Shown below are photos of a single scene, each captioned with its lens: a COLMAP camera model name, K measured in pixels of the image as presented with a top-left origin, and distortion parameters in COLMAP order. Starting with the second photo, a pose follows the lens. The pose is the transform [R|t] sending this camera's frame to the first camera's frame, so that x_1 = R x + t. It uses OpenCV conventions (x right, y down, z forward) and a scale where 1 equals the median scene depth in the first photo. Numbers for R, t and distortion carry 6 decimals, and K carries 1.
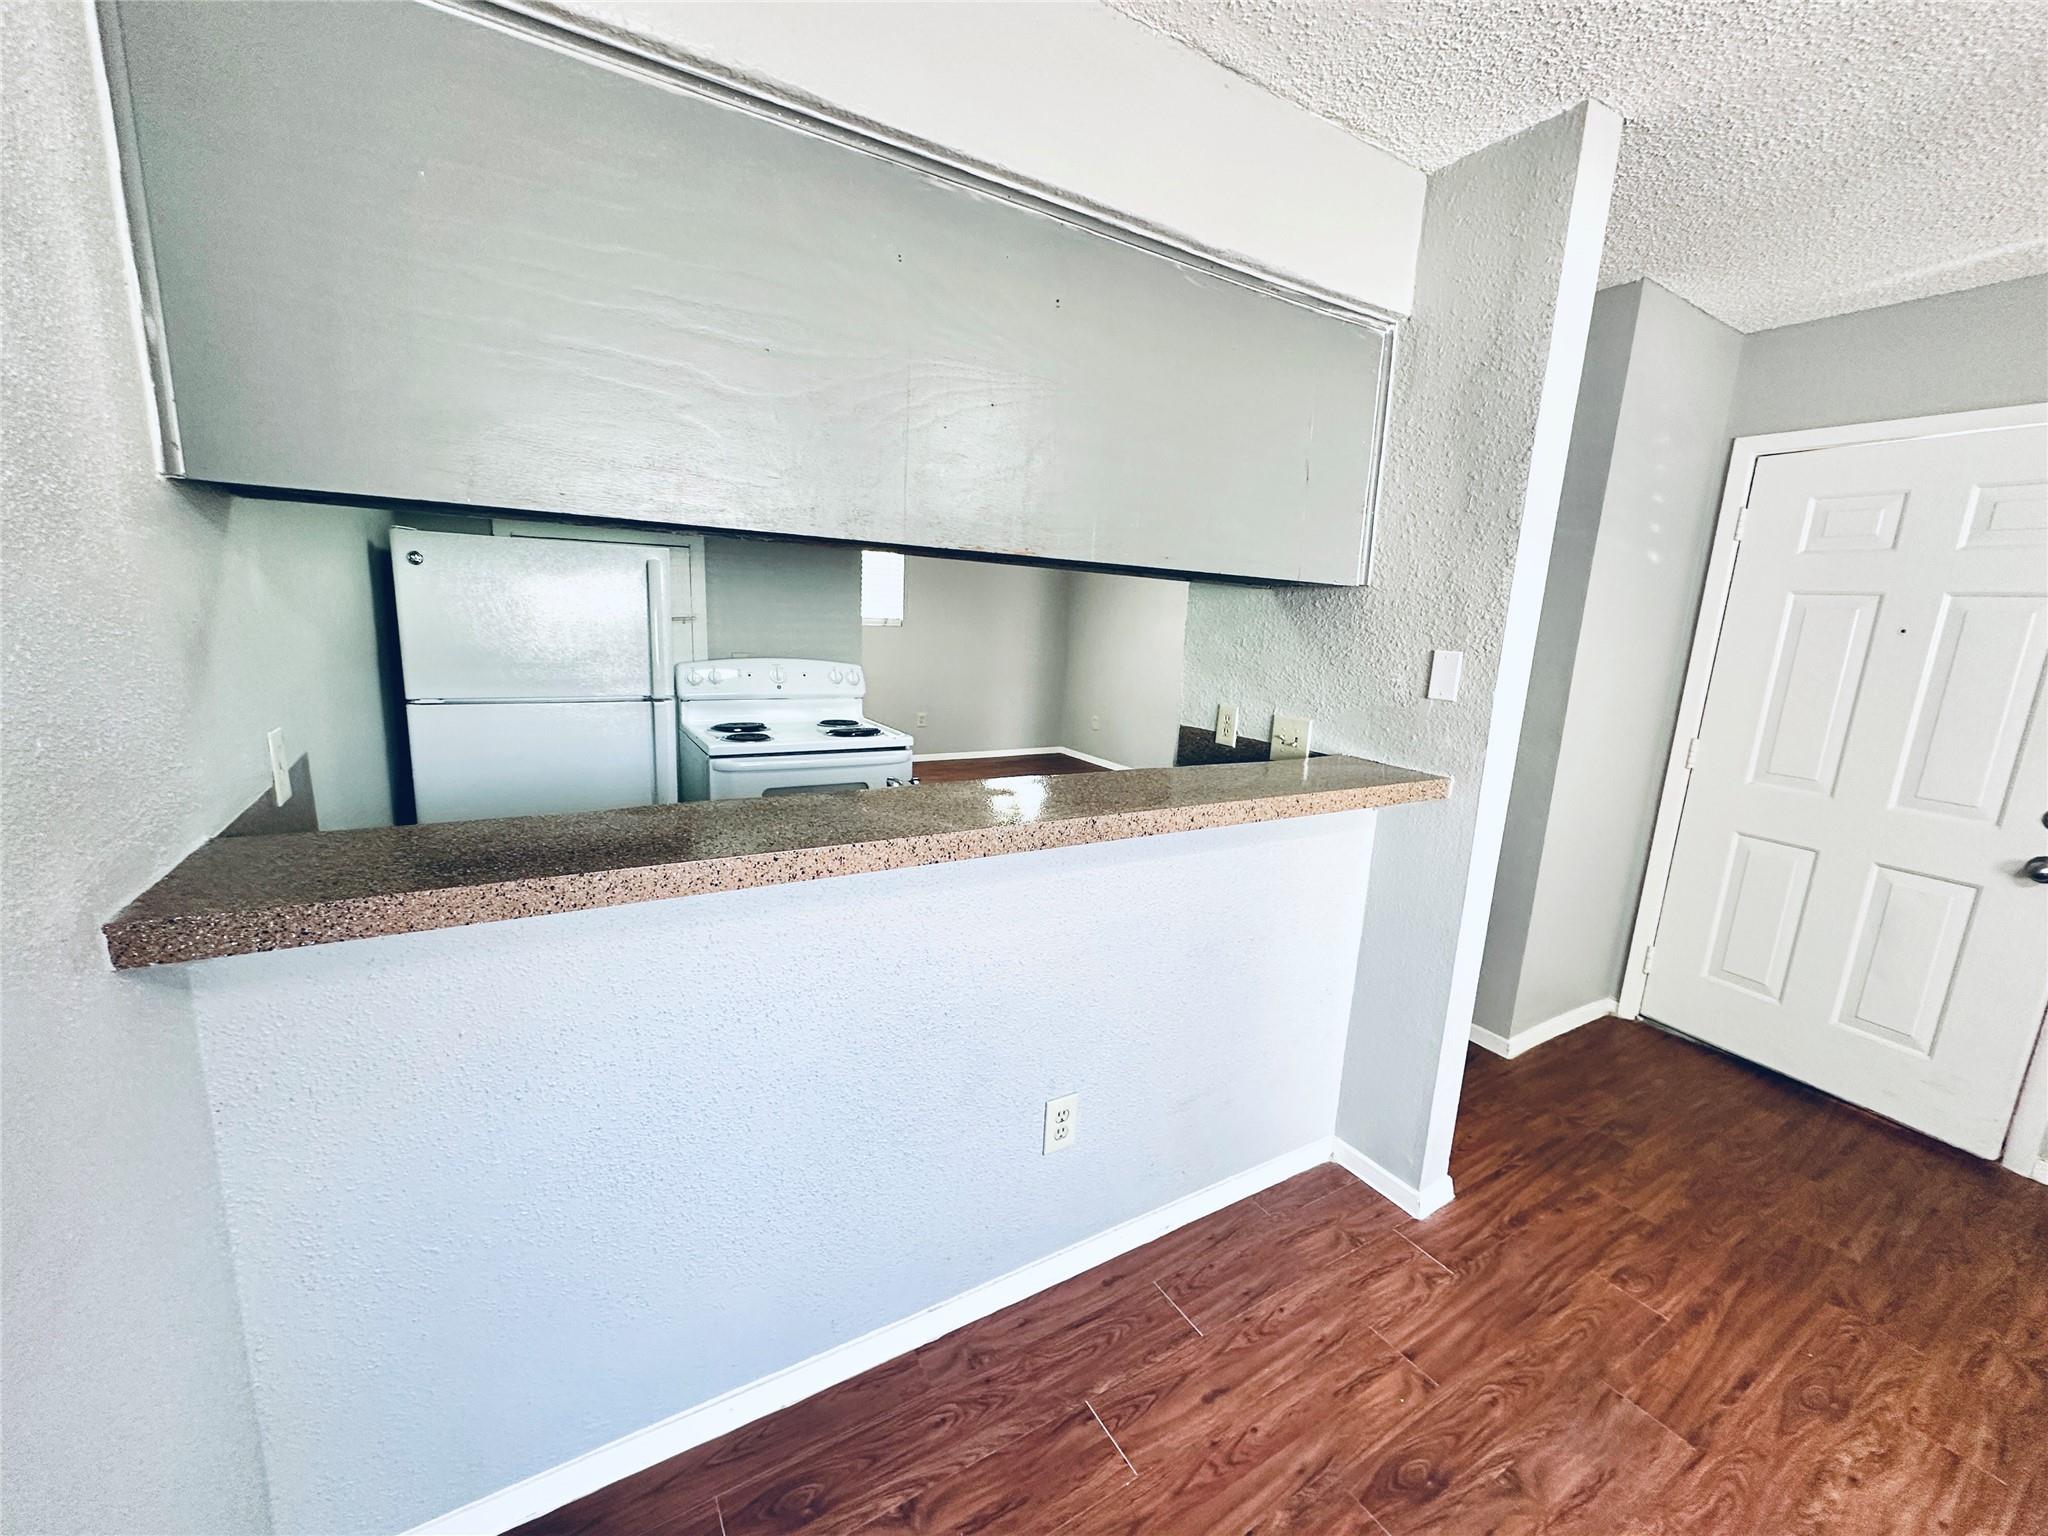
lens RADIAL K [[815.5, 0, 1019.8], [0, 815.5, 768.4], [0, 0, 1]] dist [0.000230, 0.000246]
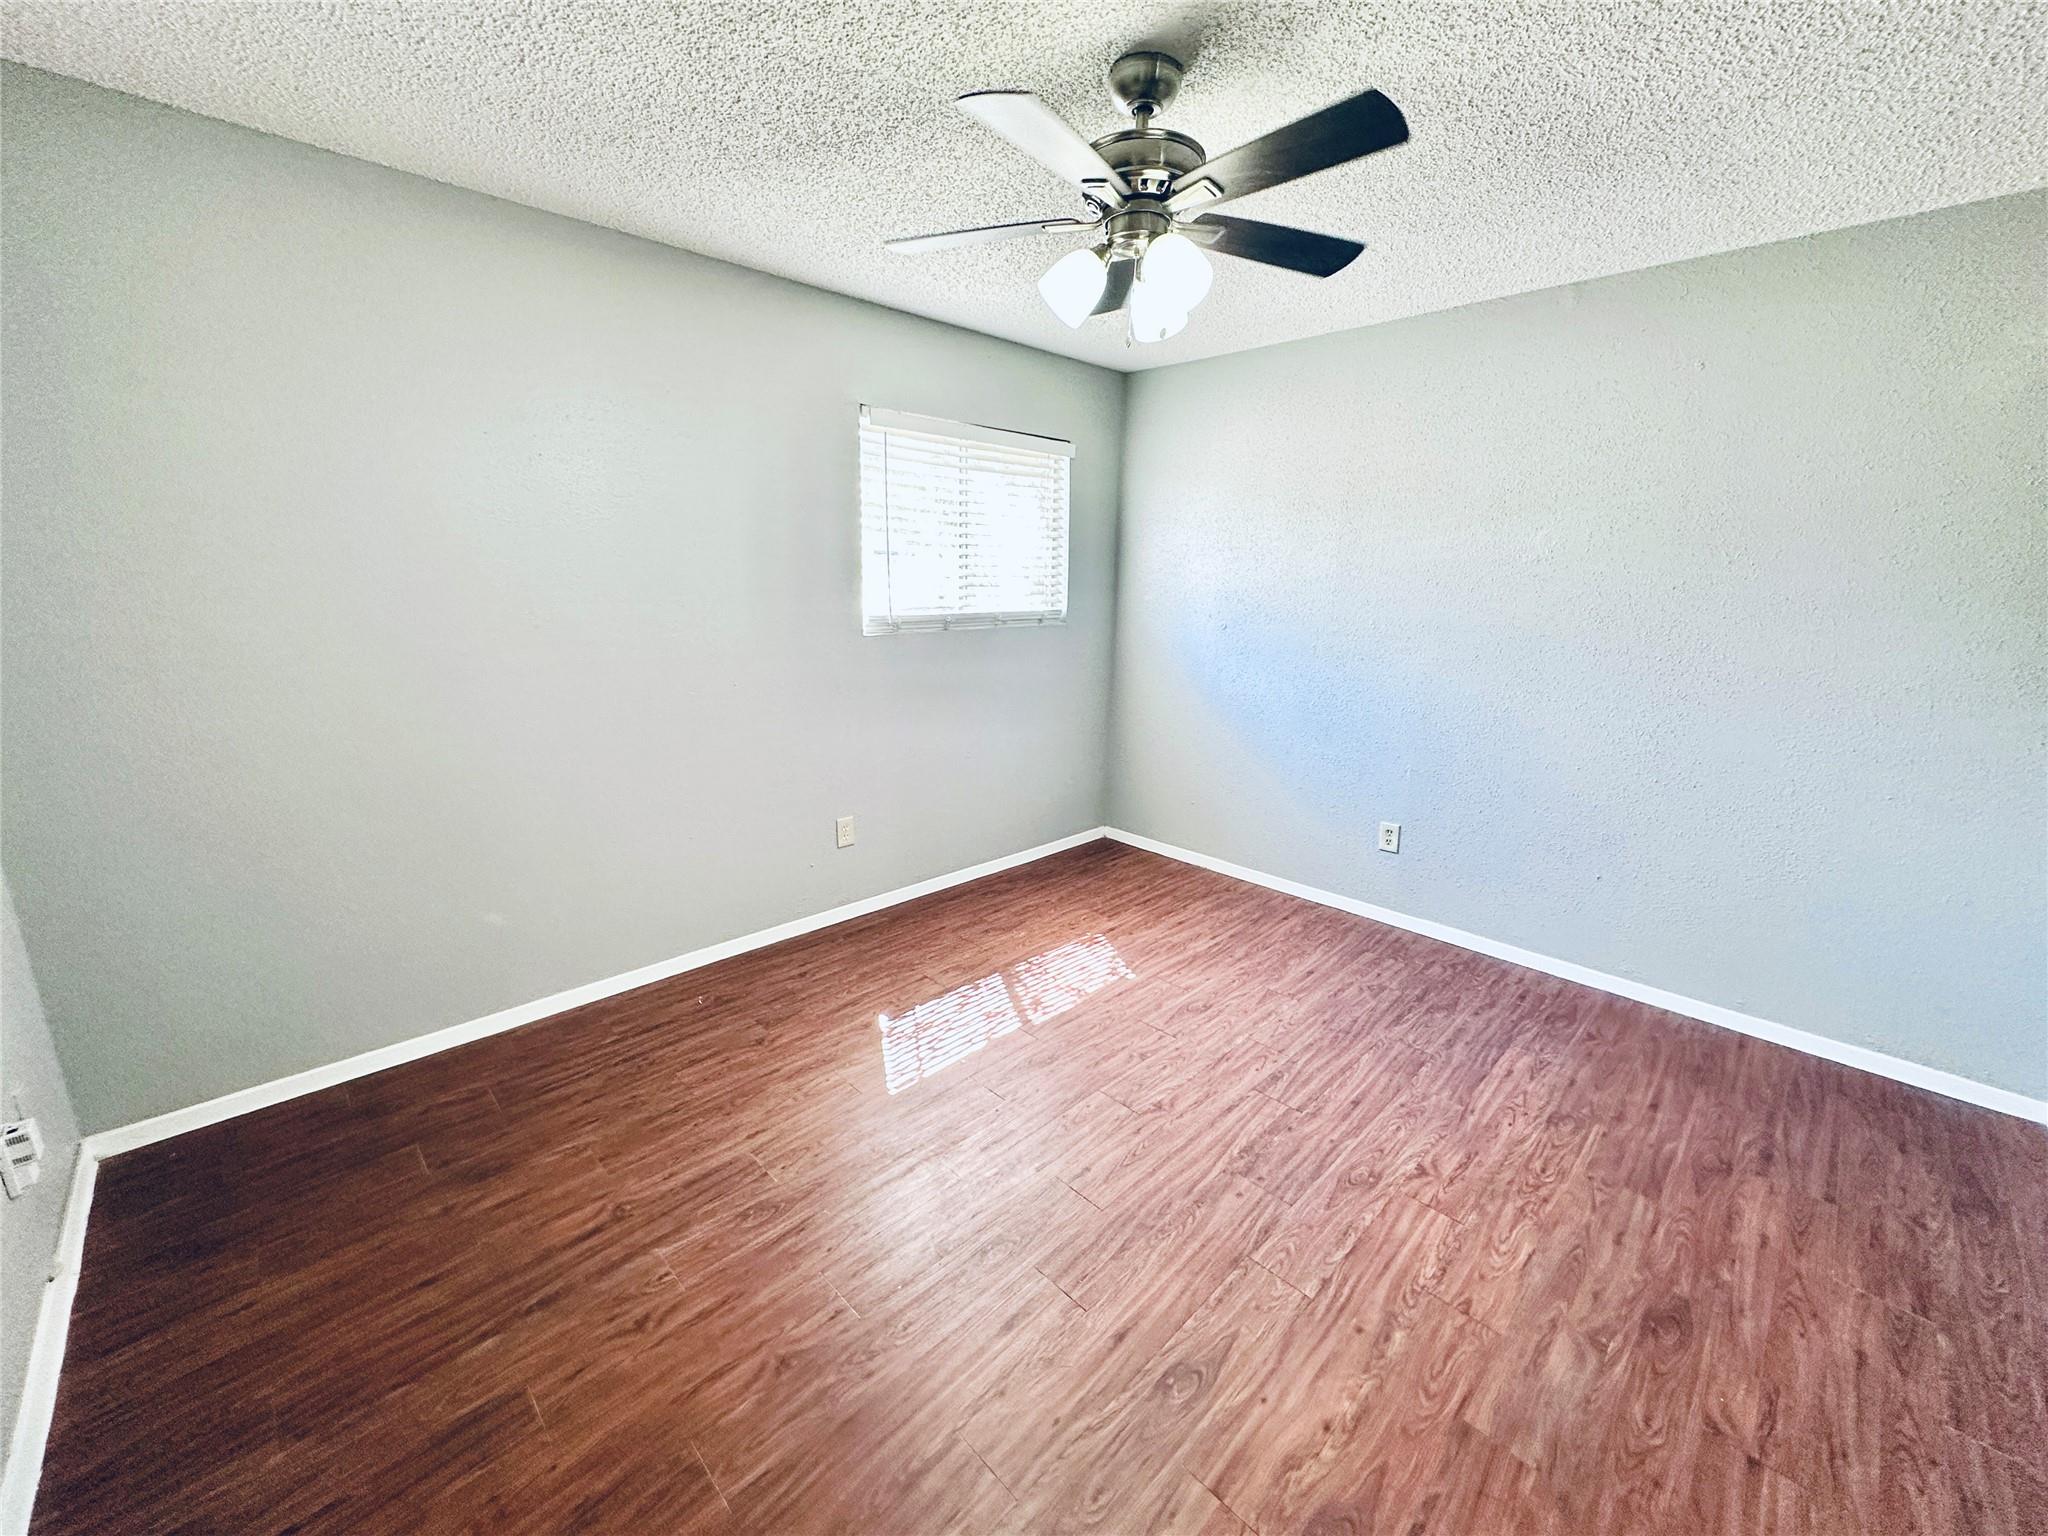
lens RADIAL K [[814.0, 0, 1024.0], [0, 814.0, 768.0], [0, 0, 1]] dist [0.001751, 0.000931]
pose [[-0.971142, -0.010366, -0.238278, 1.202563], [-0.109169, 0.907574, 0.405452, -0.174286], [0.212052, 0.419764, -0.882515, 1.080655]]
